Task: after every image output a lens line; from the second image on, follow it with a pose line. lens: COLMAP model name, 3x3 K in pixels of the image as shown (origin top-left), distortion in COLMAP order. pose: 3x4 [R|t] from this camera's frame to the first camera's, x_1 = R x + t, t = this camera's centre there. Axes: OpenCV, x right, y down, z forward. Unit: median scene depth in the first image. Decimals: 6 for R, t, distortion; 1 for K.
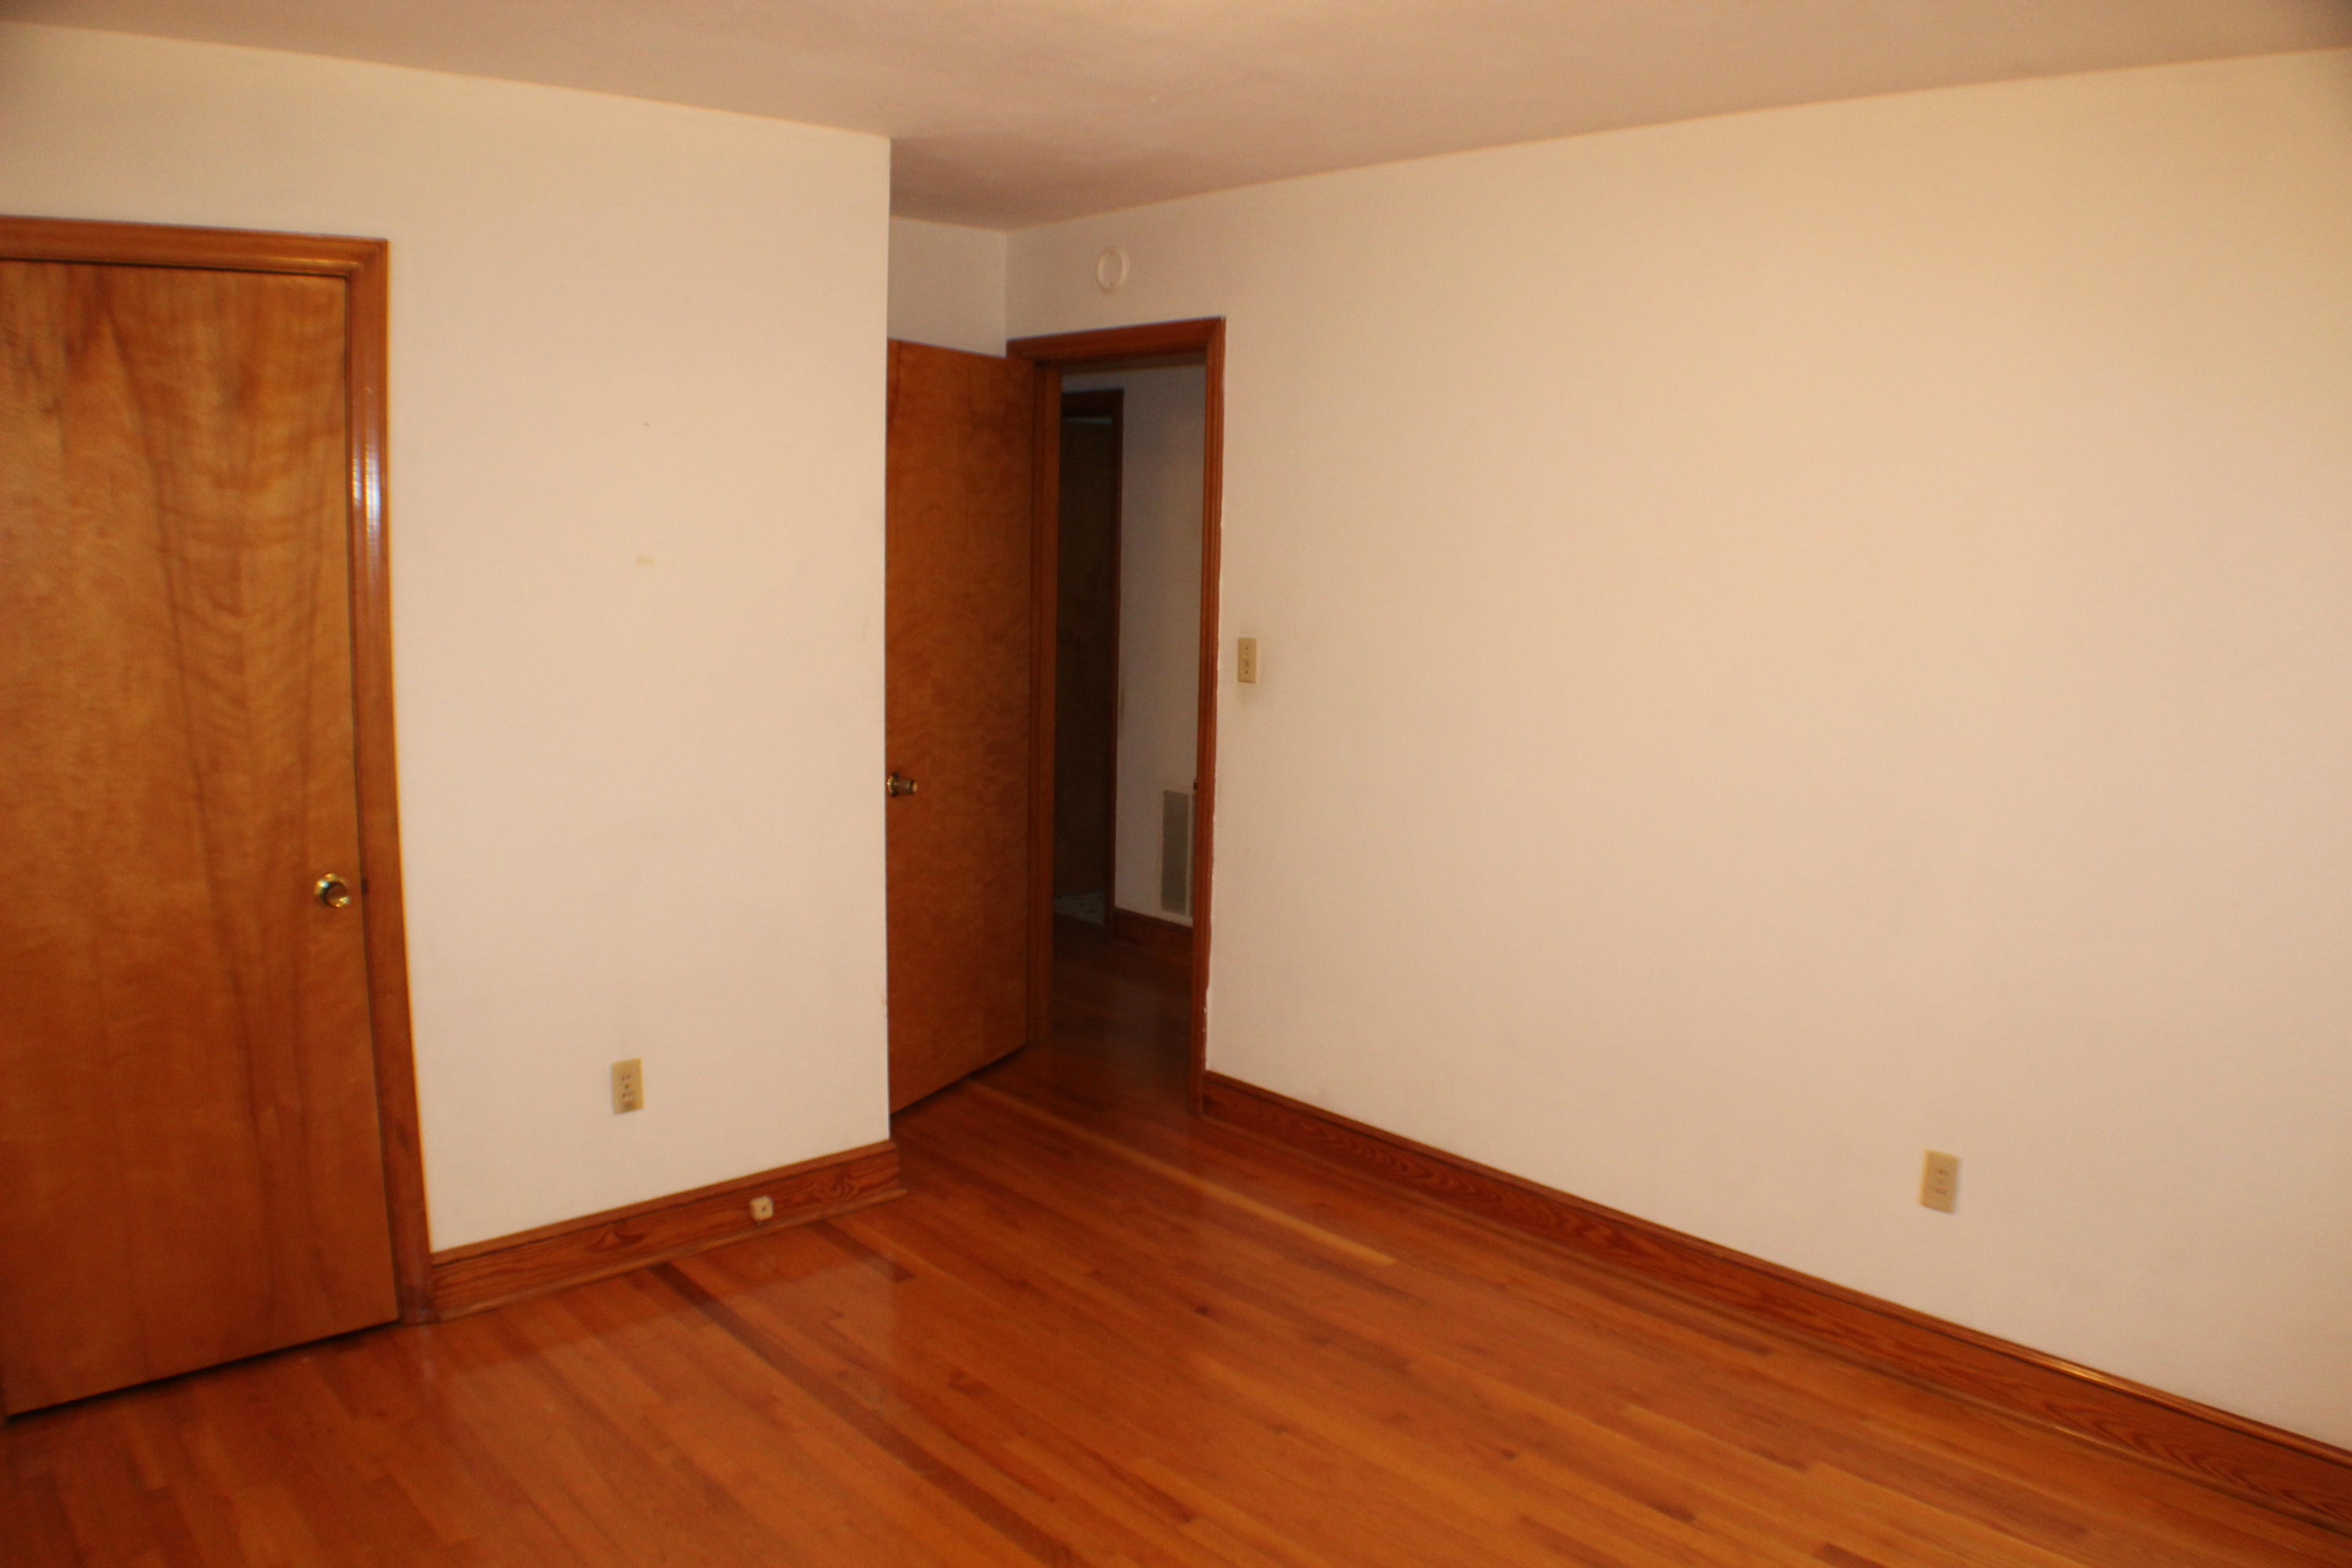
lens RADIAL K [[1728.6, 0, 1162.4], [0, 1728.6, 811.3], [0, 0, 1]] dist [-0.206464, 0.067942]
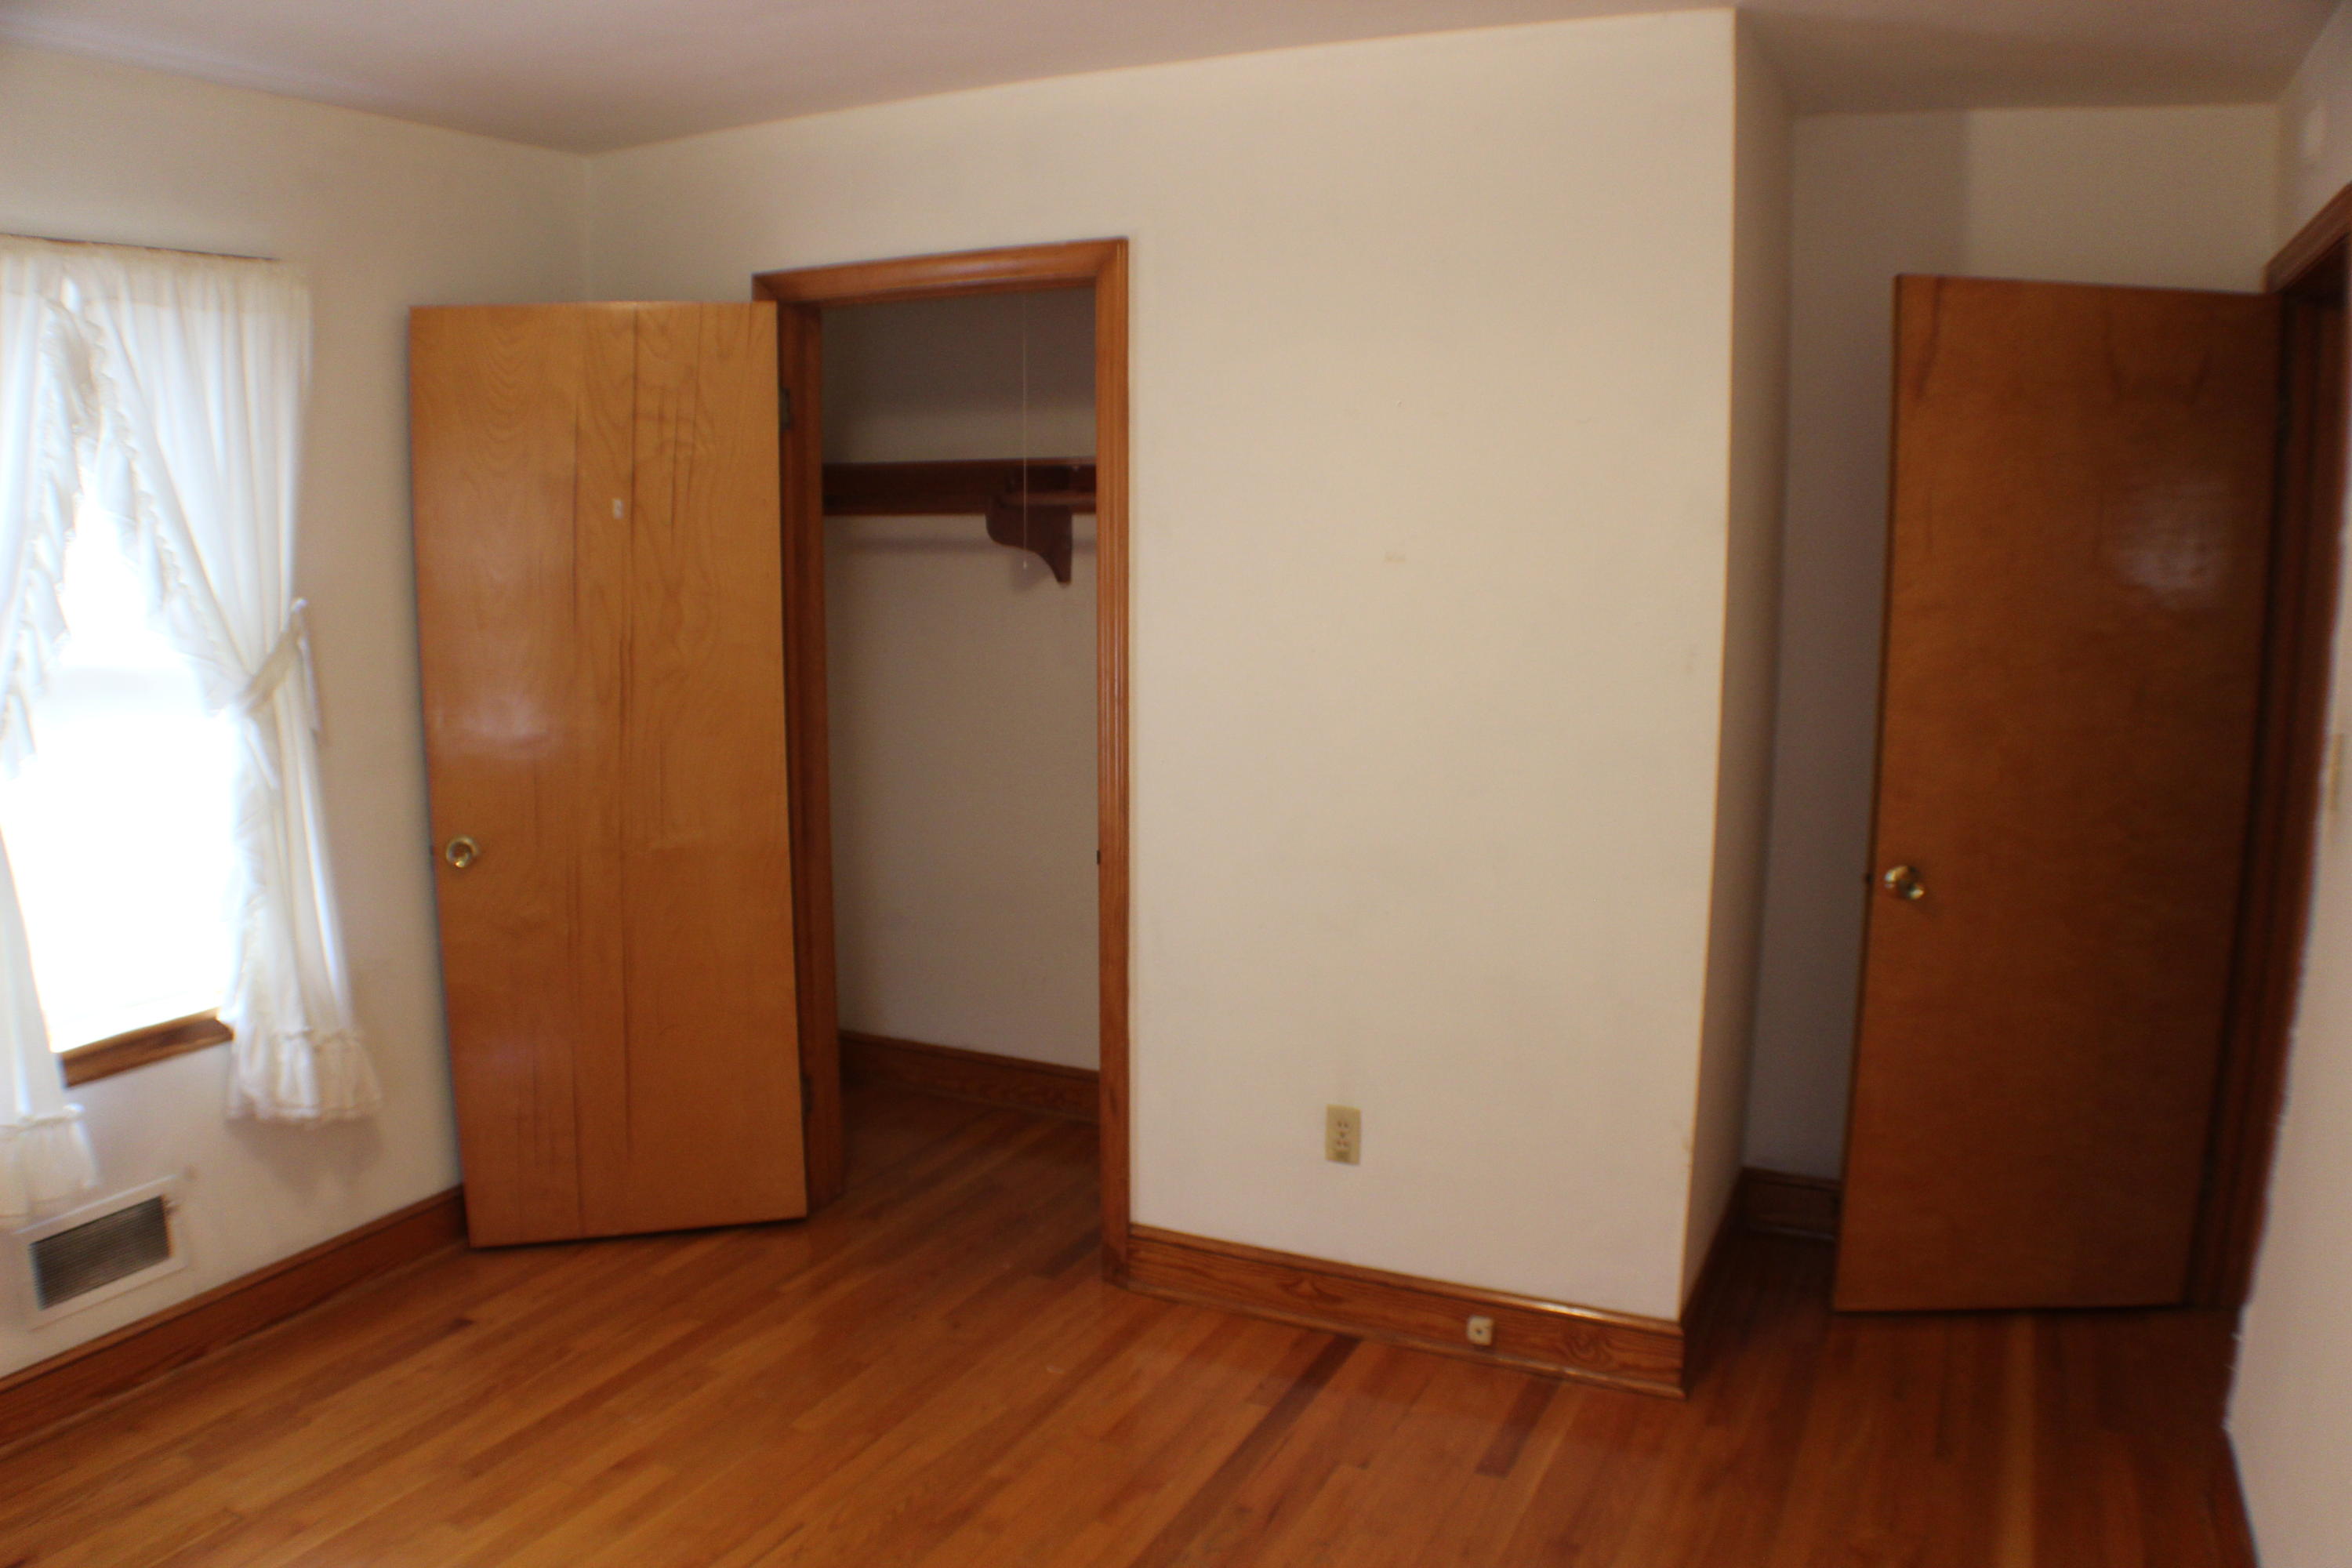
lens RADIAL K [[1728.6, 0, 1162.4], [0, 1728.6, 811.3], [0, 0, 1]] dist [-0.206464, 0.067942]
pose [[0.361347, 0.137095, -0.922298, 0.475285], [-0.148303, 0.984991, 0.088310, -0.075997], [0.920562, 0.104869, 0.376255, 0.542668]]
